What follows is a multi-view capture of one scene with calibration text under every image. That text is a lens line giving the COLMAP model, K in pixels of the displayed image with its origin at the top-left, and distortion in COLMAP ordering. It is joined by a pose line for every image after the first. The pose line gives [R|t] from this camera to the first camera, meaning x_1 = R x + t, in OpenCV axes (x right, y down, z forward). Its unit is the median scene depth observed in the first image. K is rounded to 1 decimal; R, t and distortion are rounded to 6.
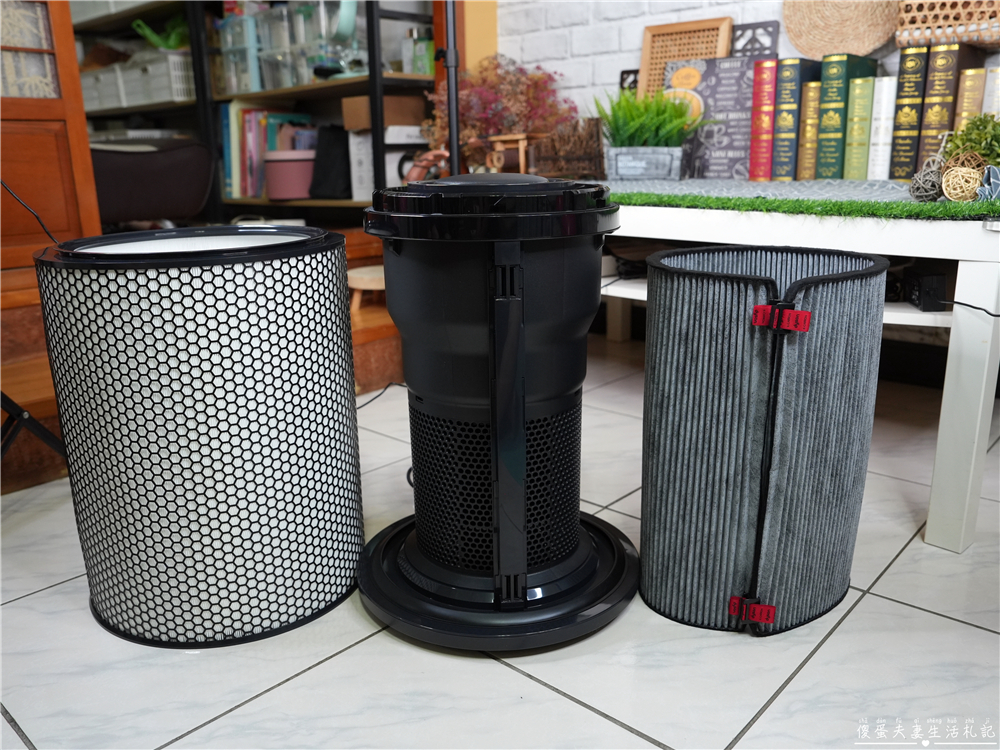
lens RADIAL K [[822.3, 0, 500.0], [0, 822.3, 375.0], [0, 0, 1]] dist [-0.095768, 0.102090]
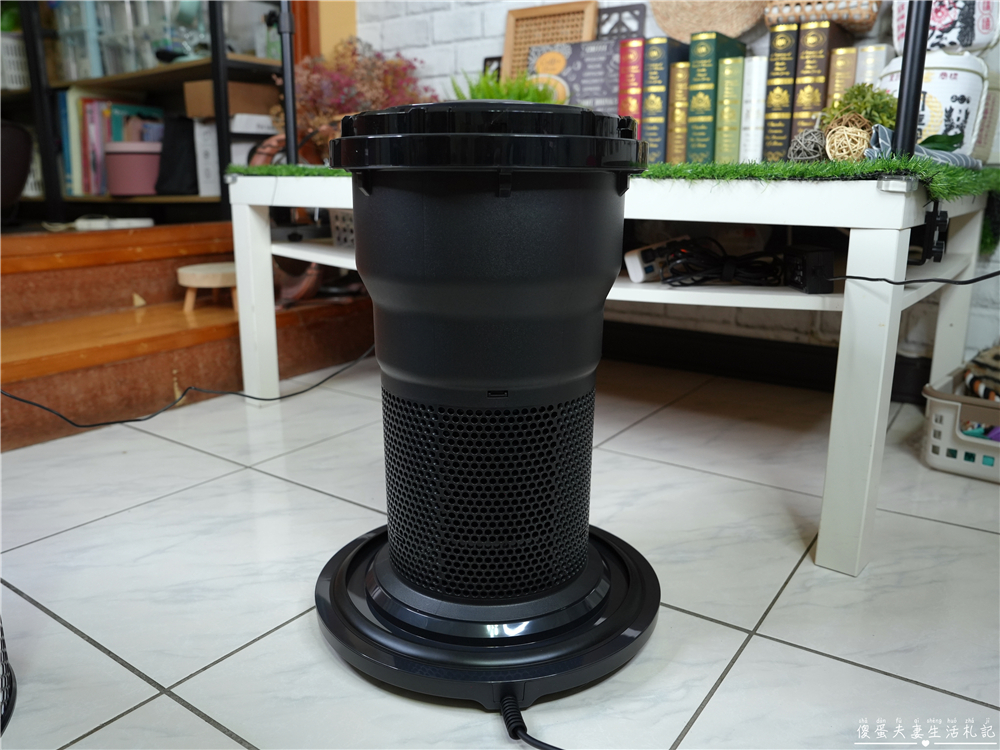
lens RADIAL K [[786.7, 0, 500.0], [0, 786.7, 375.0], [0, 0, 1]] dist [-0.096374, 0.090554]
pose [[0.991257, -0.010394, 0.131535, 0.055621], [0.012816, 0.999763, -0.017578, 0.010692], [-0.131321, 0.019110, 0.991156, 0.139775]]
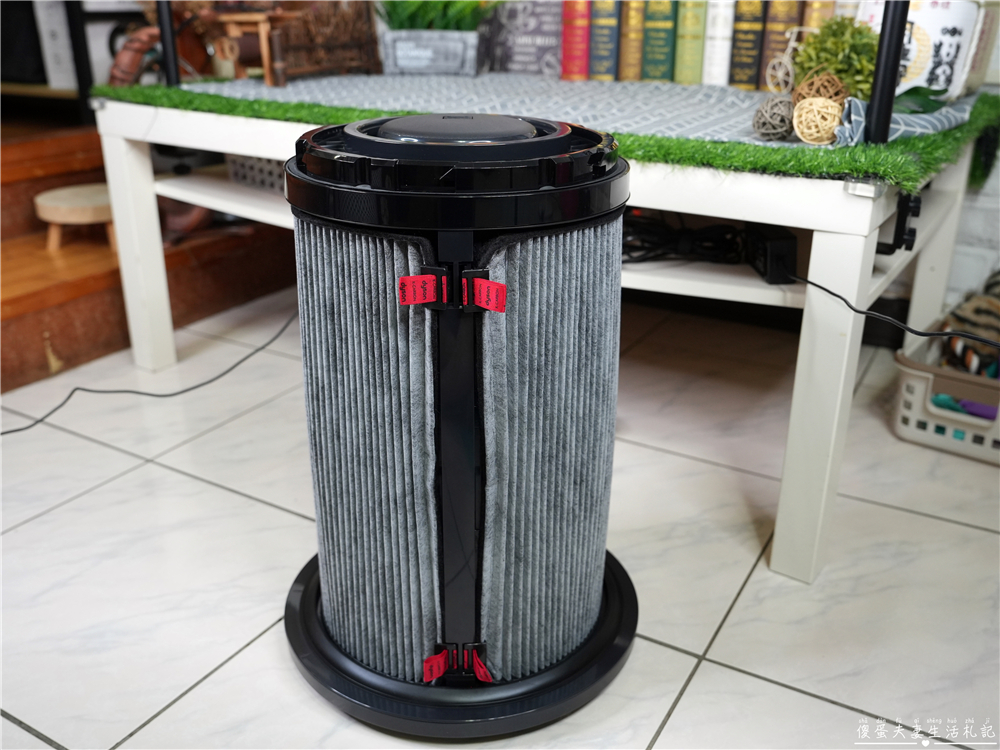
lens RADIAL K [[930.8, 0, 500.0], [0, 930.8, 375.0], [0, 0, 1]] dist [-0.063316, 0.120603]
pose [[0.977499, -0.056242, 0.203302, 0.049506], [0.030963, 0.991617, 0.125450, -0.069054], [-0.208654, -0.116332, 0.971046, 0.104388]]
